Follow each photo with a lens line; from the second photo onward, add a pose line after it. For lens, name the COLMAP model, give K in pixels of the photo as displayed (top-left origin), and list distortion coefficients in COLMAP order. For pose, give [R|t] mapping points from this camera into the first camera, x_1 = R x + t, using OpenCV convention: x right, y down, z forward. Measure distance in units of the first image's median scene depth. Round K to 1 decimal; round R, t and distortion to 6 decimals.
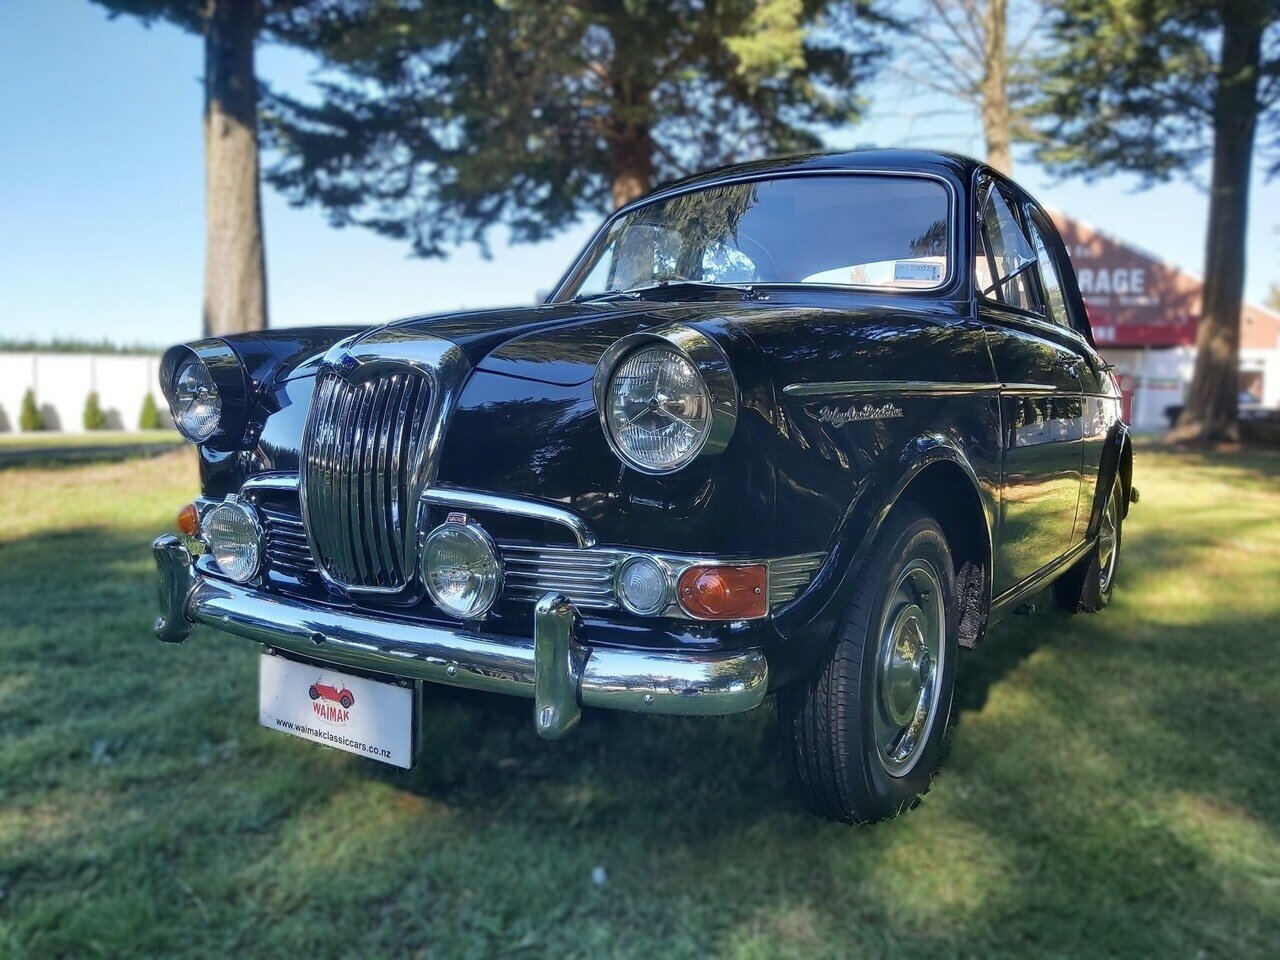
lens RADIAL K [[1048.0, 0, 632.7], [0, 1048.0, 441.9], [0, 0, 1]] dist [0.048490, -0.082567]
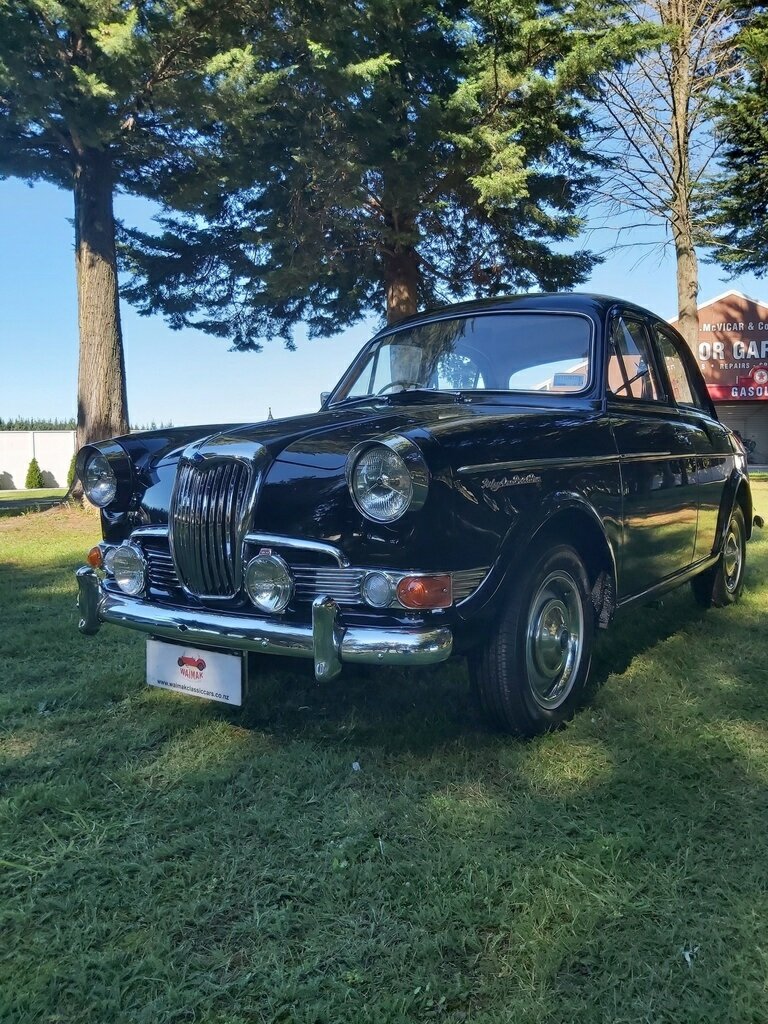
lens RADIAL K [[822.2, 0, 386.4], [0, 822.2, 465.6], [0, 0, 1]] dist [0.060164, -0.112620]
pose [[0.999269, -0.027433, -0.026633, 0.046499], [0.026714, 0.999279, -0.026983, -0.017731], [0.027354, 0.026252, 0.999281, -0.226790]]
